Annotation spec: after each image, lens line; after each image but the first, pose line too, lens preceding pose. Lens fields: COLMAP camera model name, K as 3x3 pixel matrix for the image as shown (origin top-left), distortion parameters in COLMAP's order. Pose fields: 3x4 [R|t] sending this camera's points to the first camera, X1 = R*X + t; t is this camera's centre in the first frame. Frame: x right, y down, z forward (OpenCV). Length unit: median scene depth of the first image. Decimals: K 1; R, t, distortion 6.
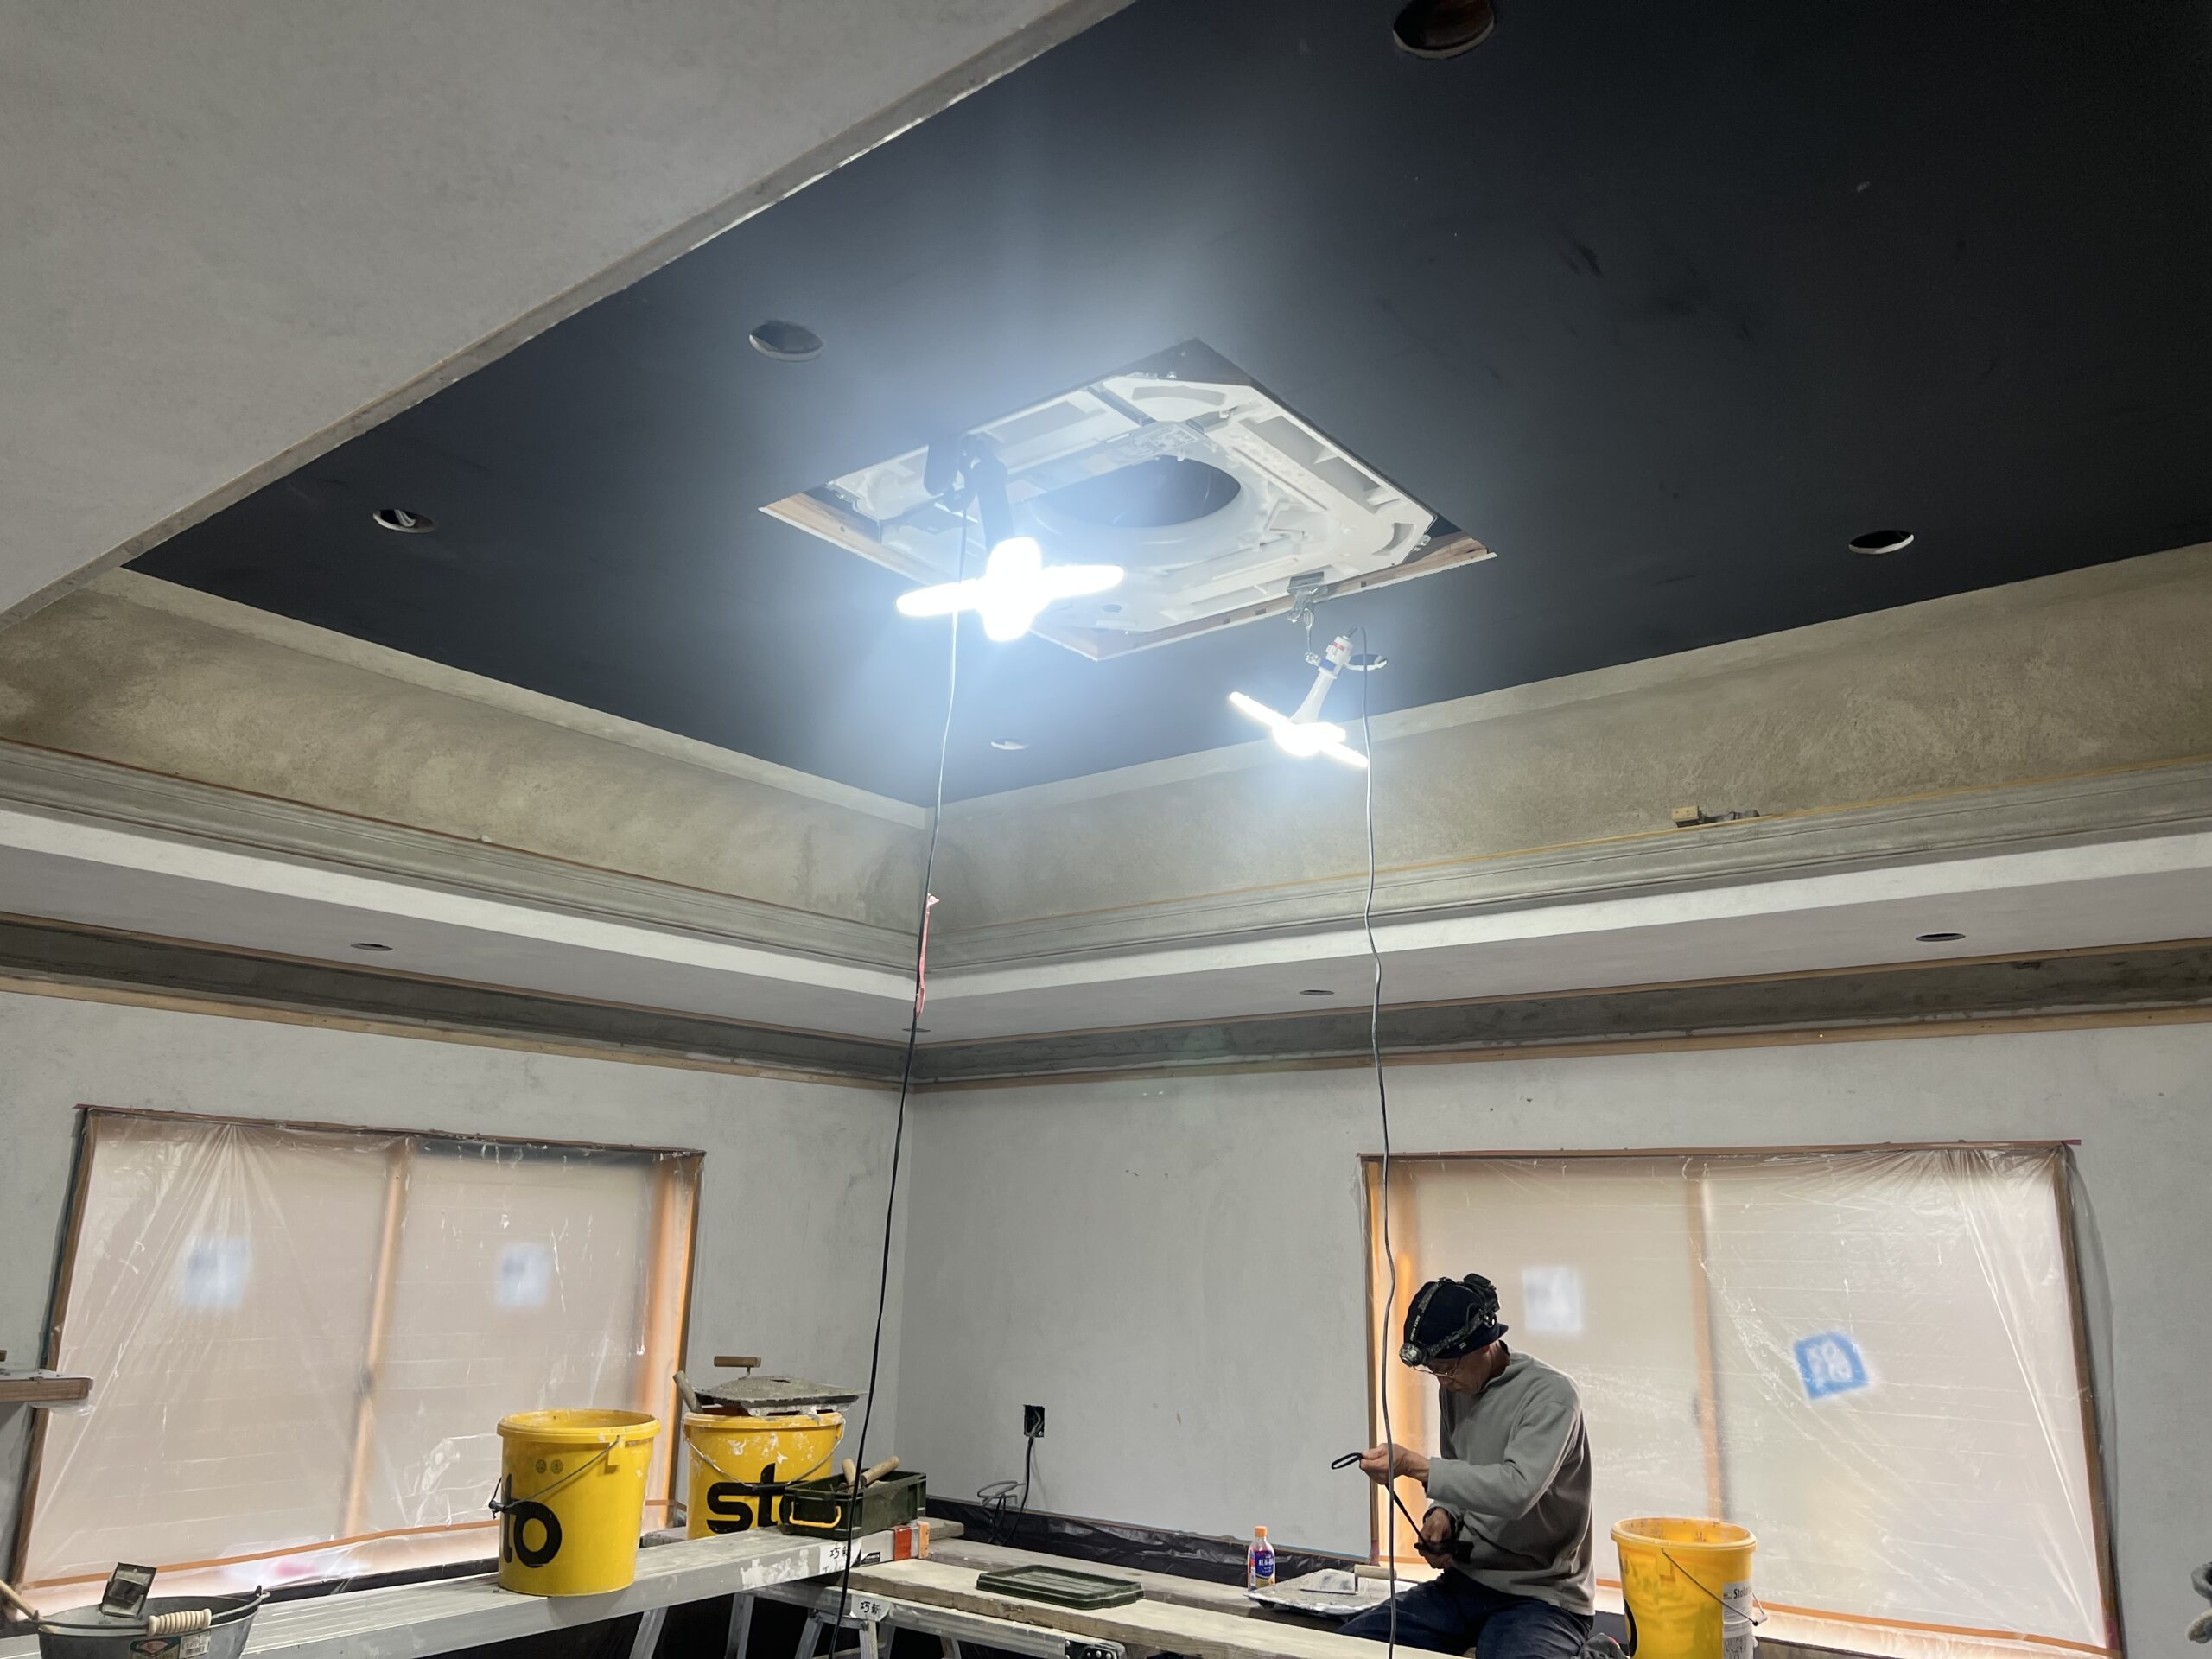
lens RADIAL K [[1702.8, 0, 1106.0], [0, 1702.8, 829.5], [0, 0, 1]] dist [0.117581, -0.110644]
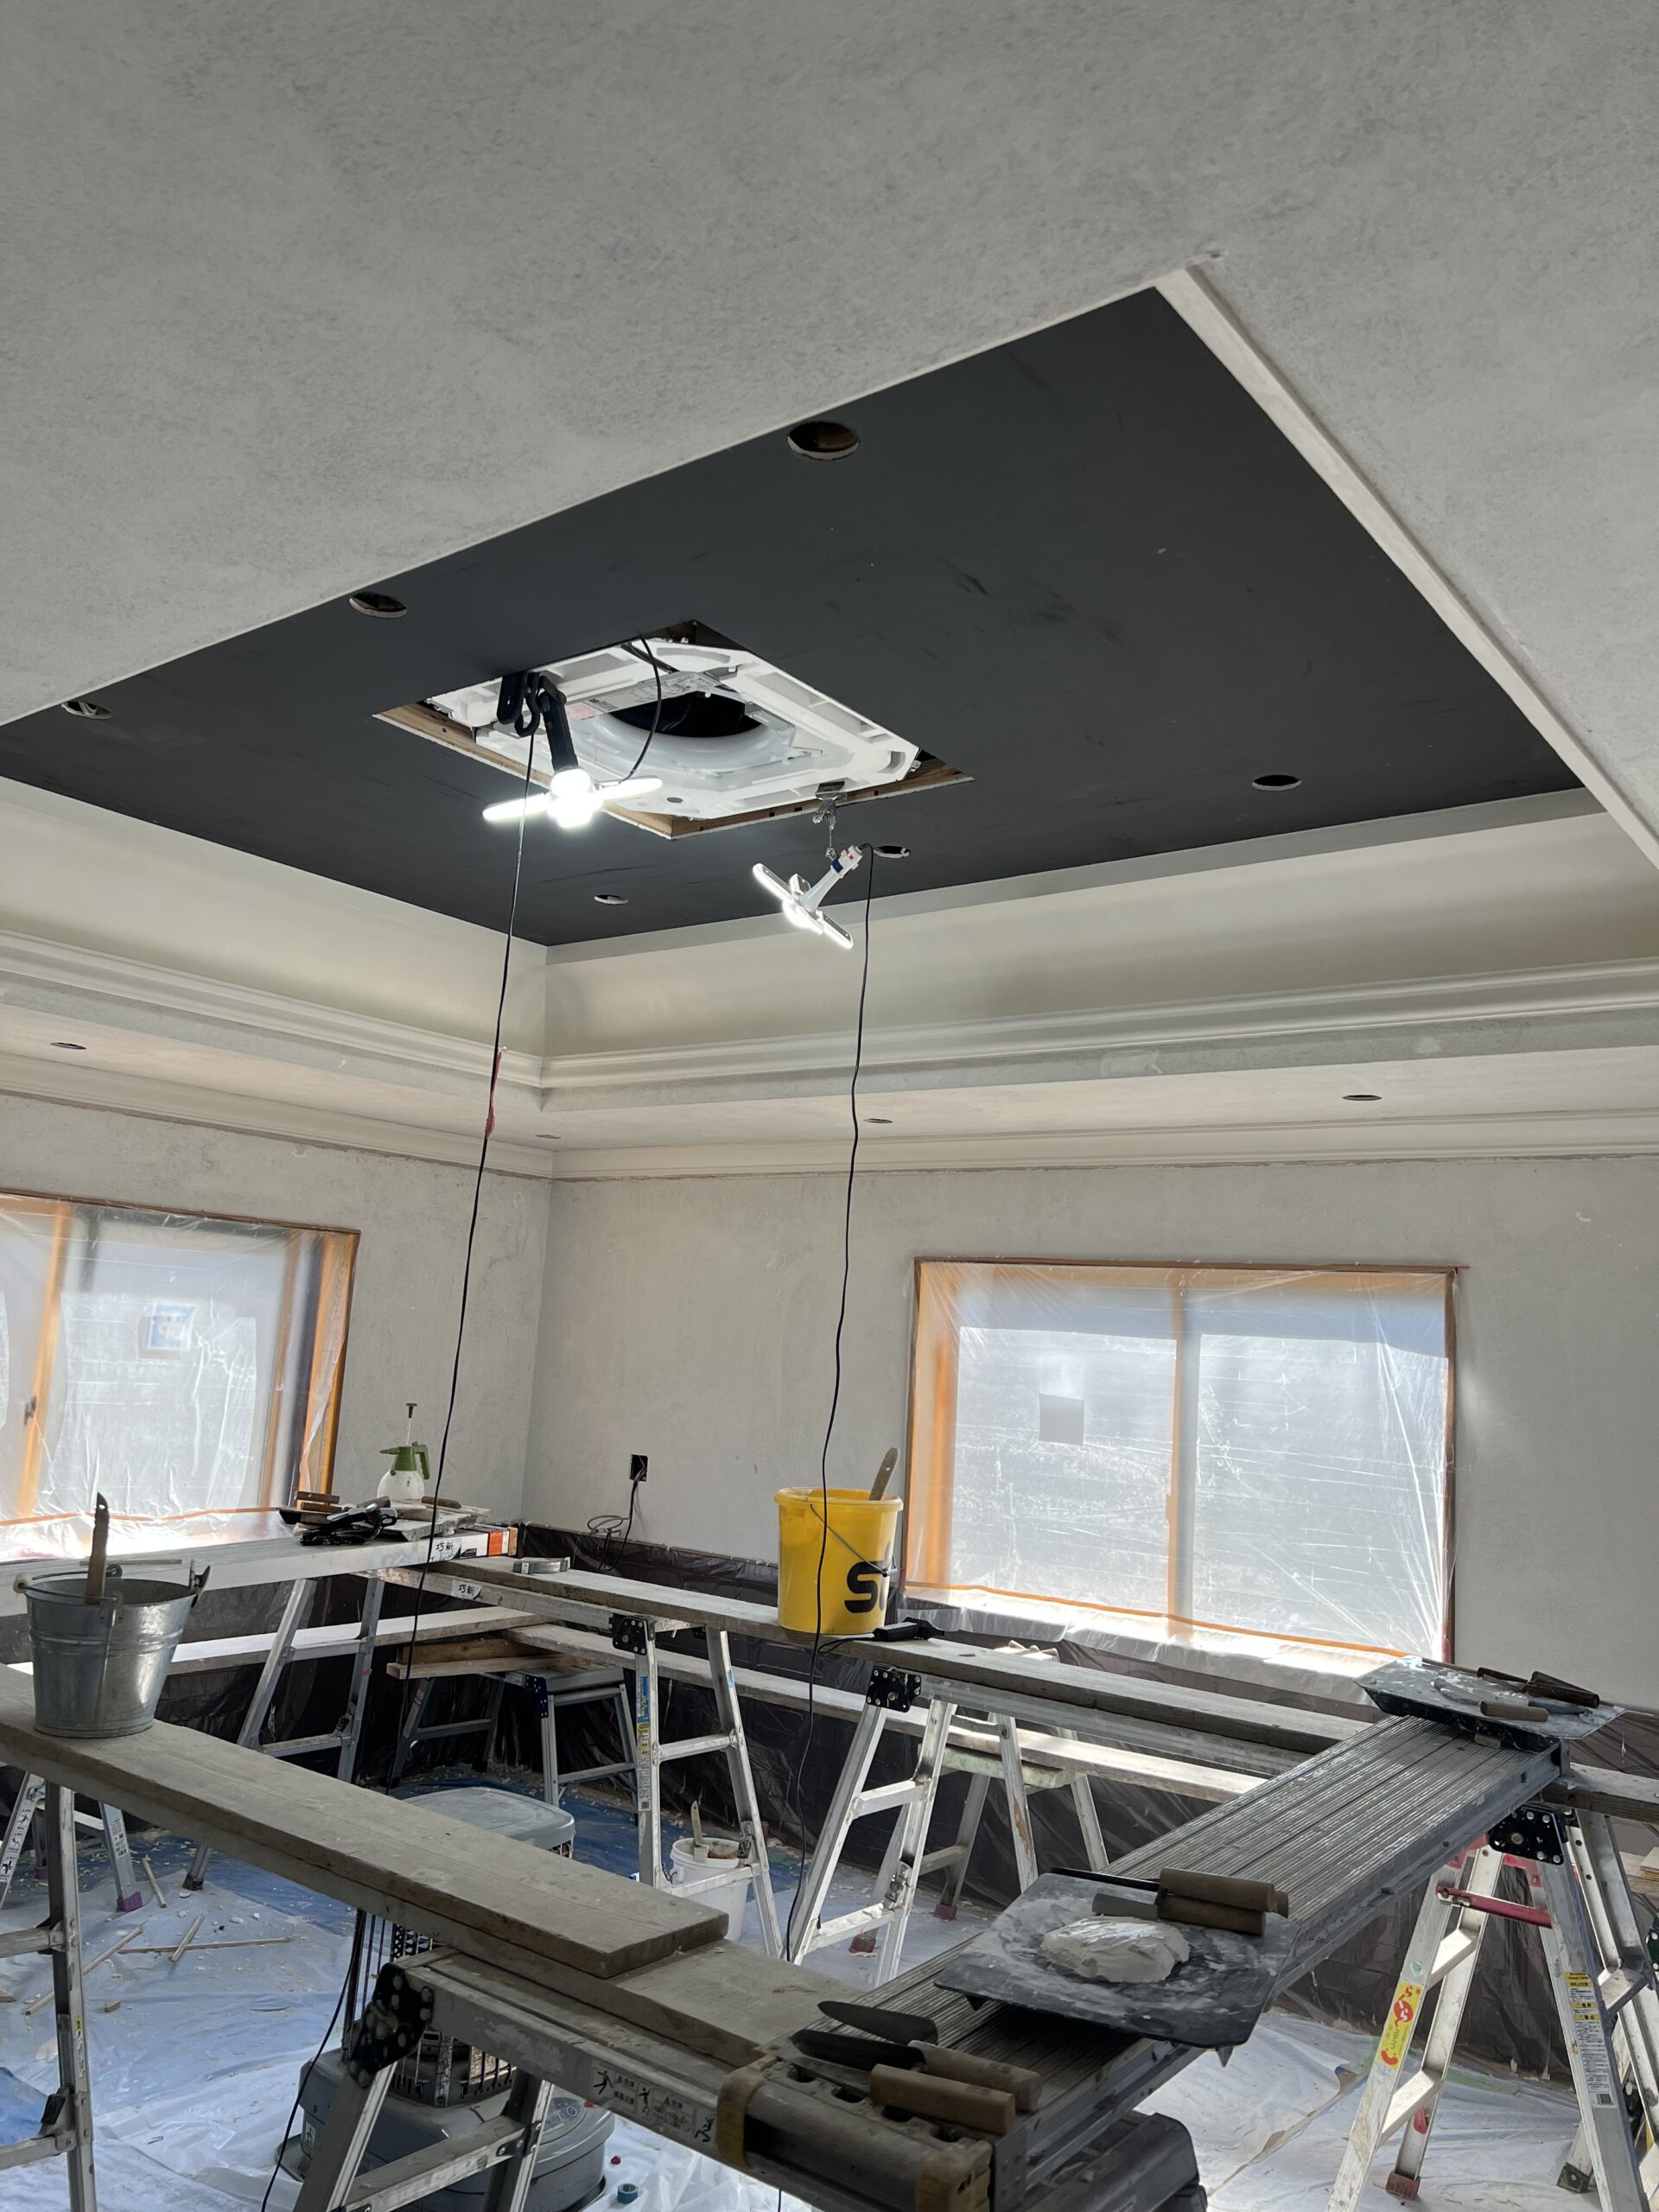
lens RADIAL K [[1702.8, 0, 829.5], [0, 1702.8, 1106.0], [0, 0, 1]] dist [0.117581, -0.110644]
pose [[0.999003, 0.044433, 0.004221, 0.121725], [-0.044633, 0.994414, 0.095651, -0.036312], [0.000052, -0.095744, 0.995406, -0.241351]]
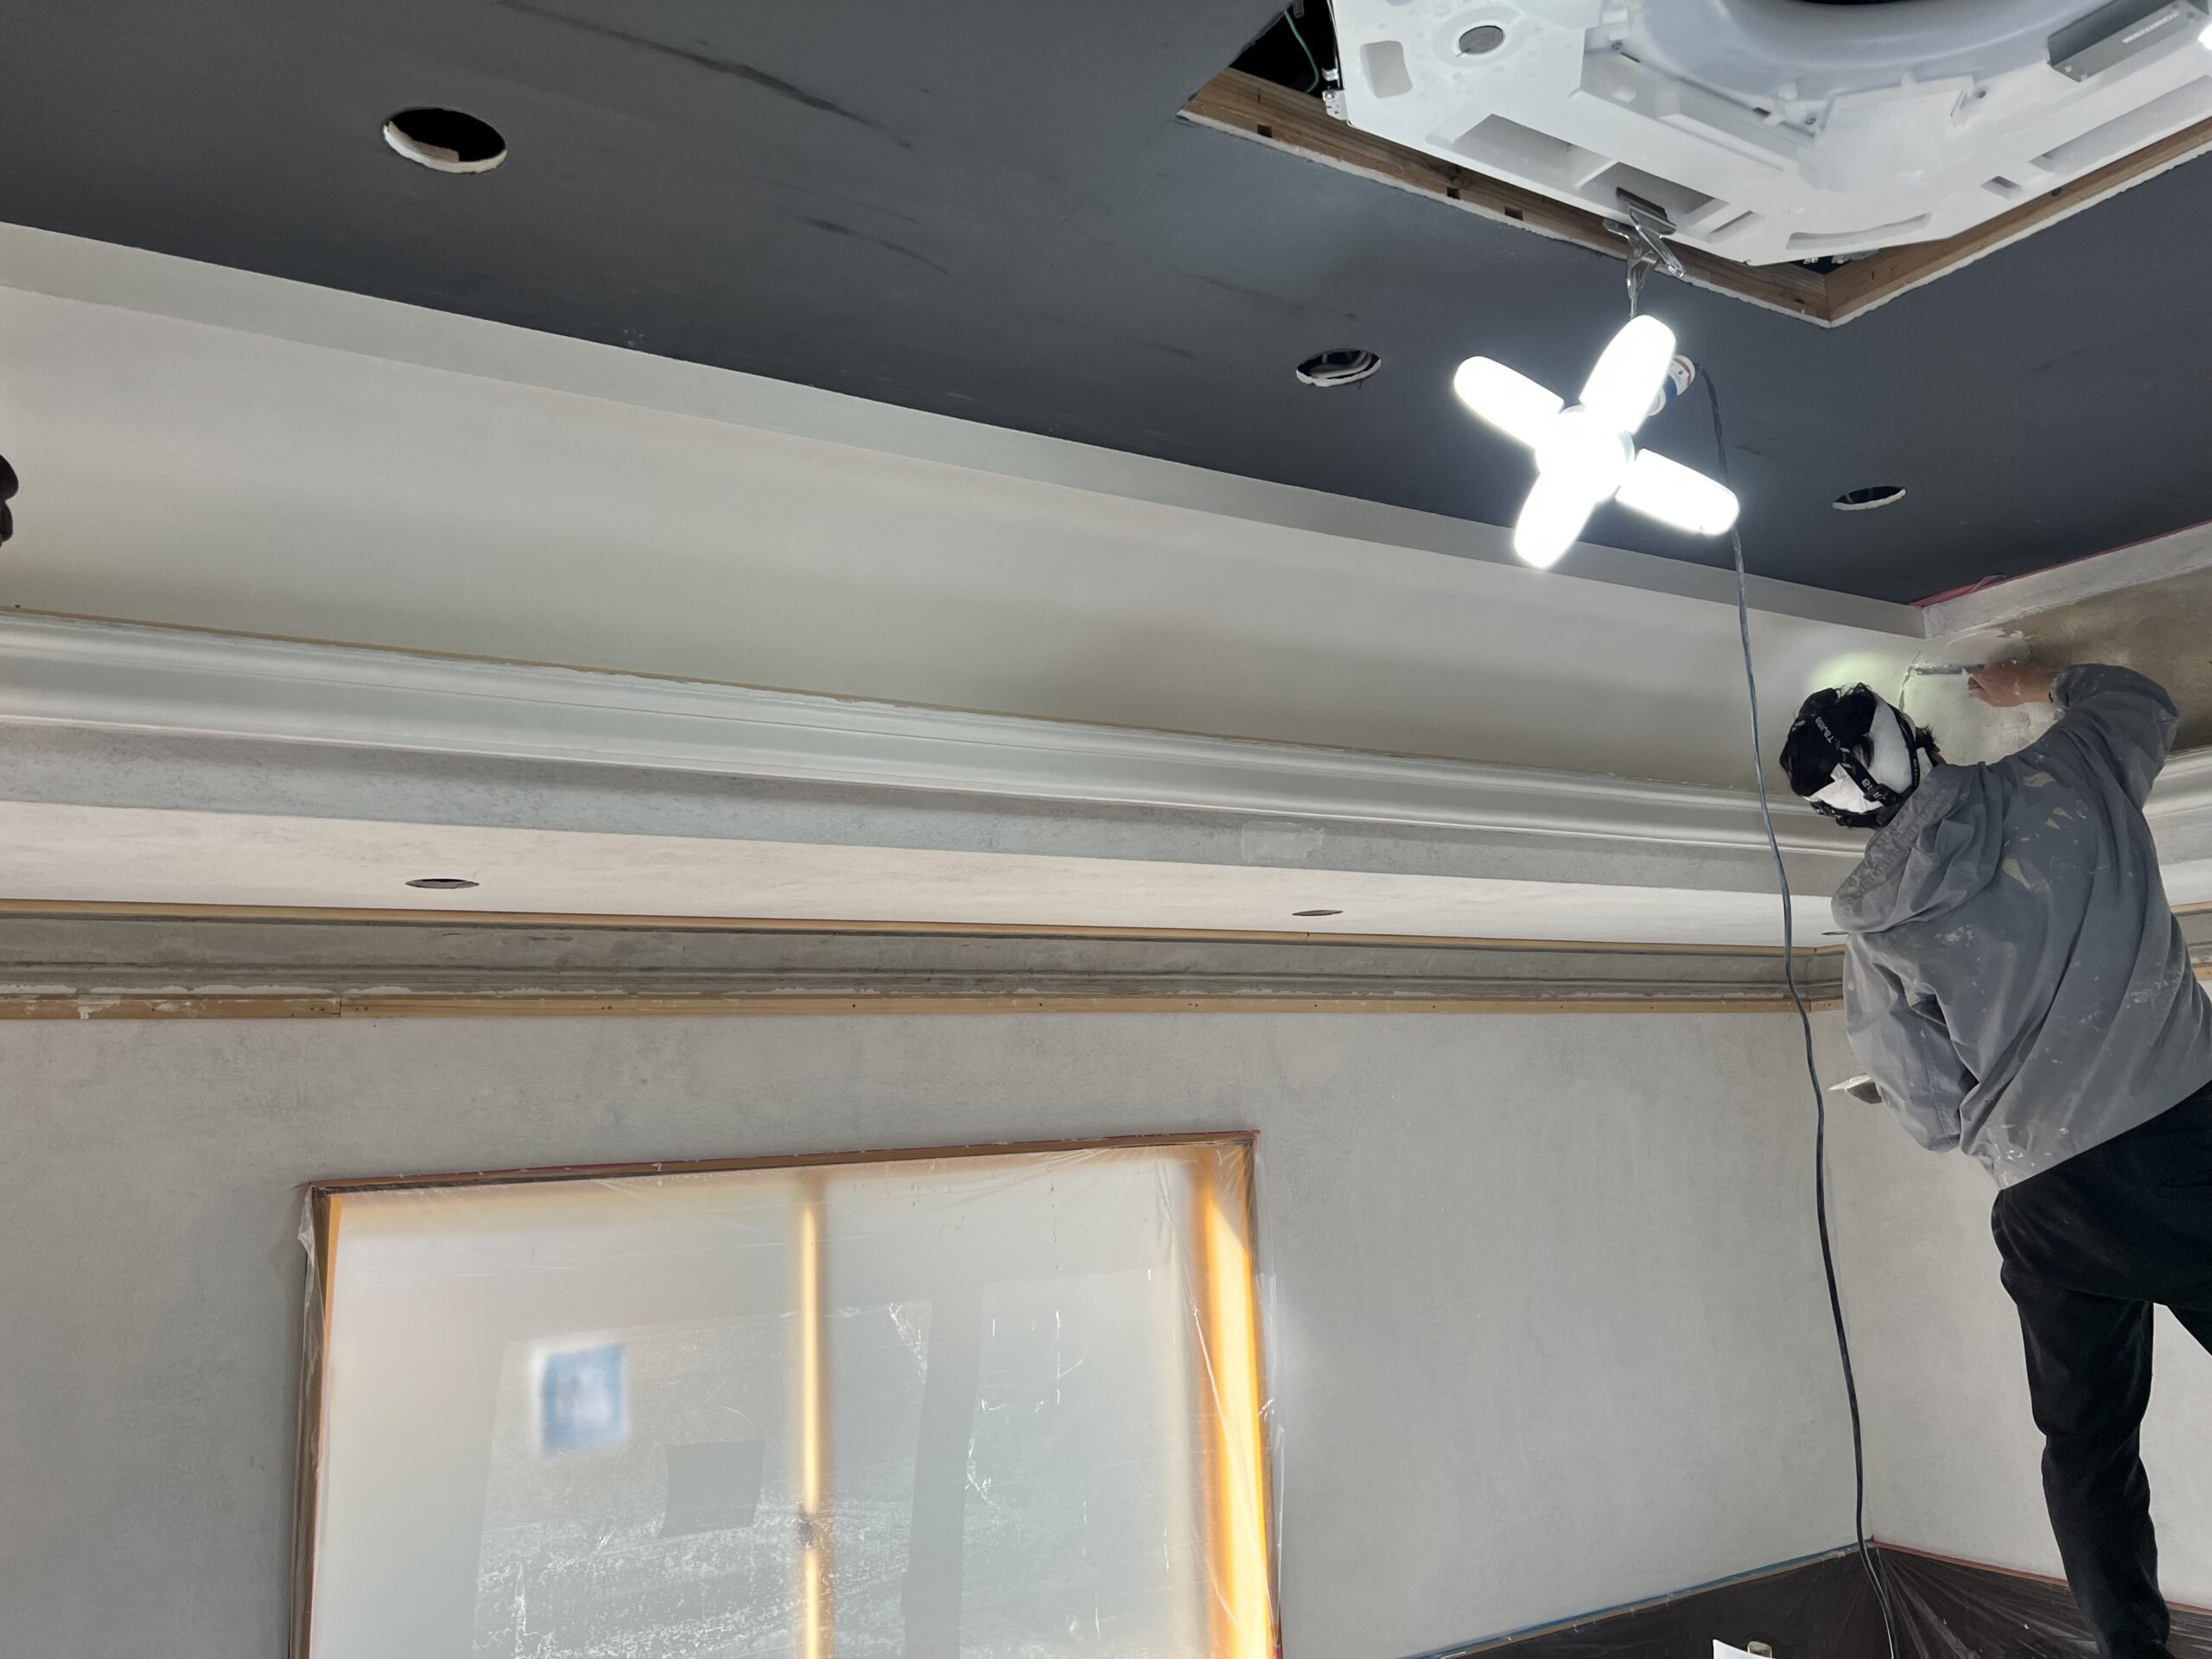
lens RADIAL K [[1702.8, 0, 1106.0], [0, 1702.8, 829.5], [0, 0, 1]] dist [0.117581, -0.110644]
pose [[0.335699, 0.125986, 0.933506, -0.405336], [-0.182806, 0.980888, -0.066642, 0.107696], [-0.924061, -0.148279, 0.352314, 0.880795]]
